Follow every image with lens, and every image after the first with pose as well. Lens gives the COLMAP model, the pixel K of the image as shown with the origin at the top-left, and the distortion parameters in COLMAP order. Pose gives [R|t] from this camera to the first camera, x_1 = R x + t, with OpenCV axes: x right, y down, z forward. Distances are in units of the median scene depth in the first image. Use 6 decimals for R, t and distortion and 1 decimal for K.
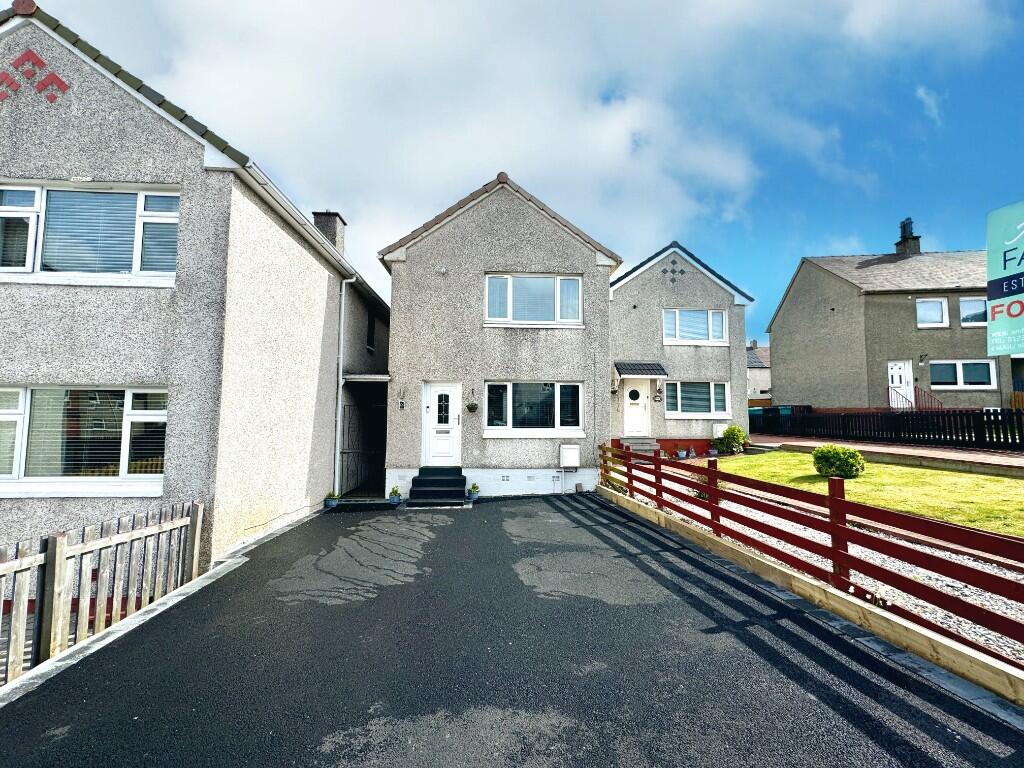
lens RADIAL K [[410.4, 0, 510.6], [0, 410.4, 385.4], [0, 0, 1]] dist [-0.000715, 0.000102]
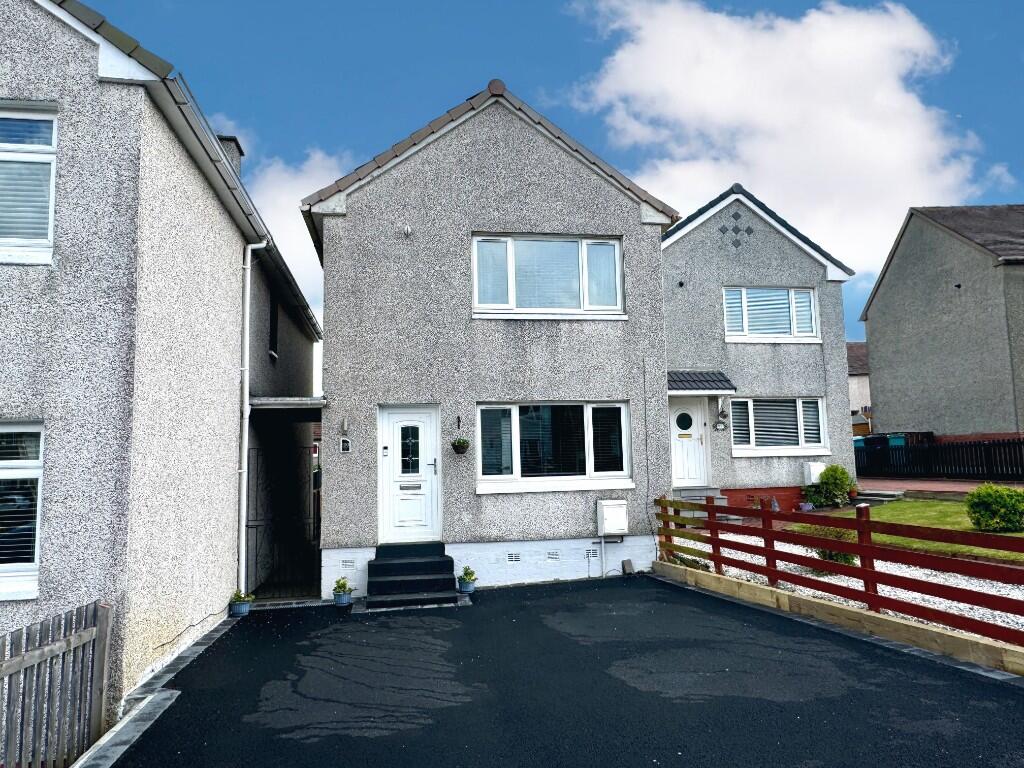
lens RADIAL K [[693.1, 0, 513.4], [0, 693.1, 386.6], [0, 0, 1]] dist [-0.003264, 0.003376]
pose [[0.993783, -0.018537, 0.109780, -0.126182], [0.022468, 0.999146, -0.034684, 0.001329], [-0.109043, 0.036935, 0.993351, -0.069680]]
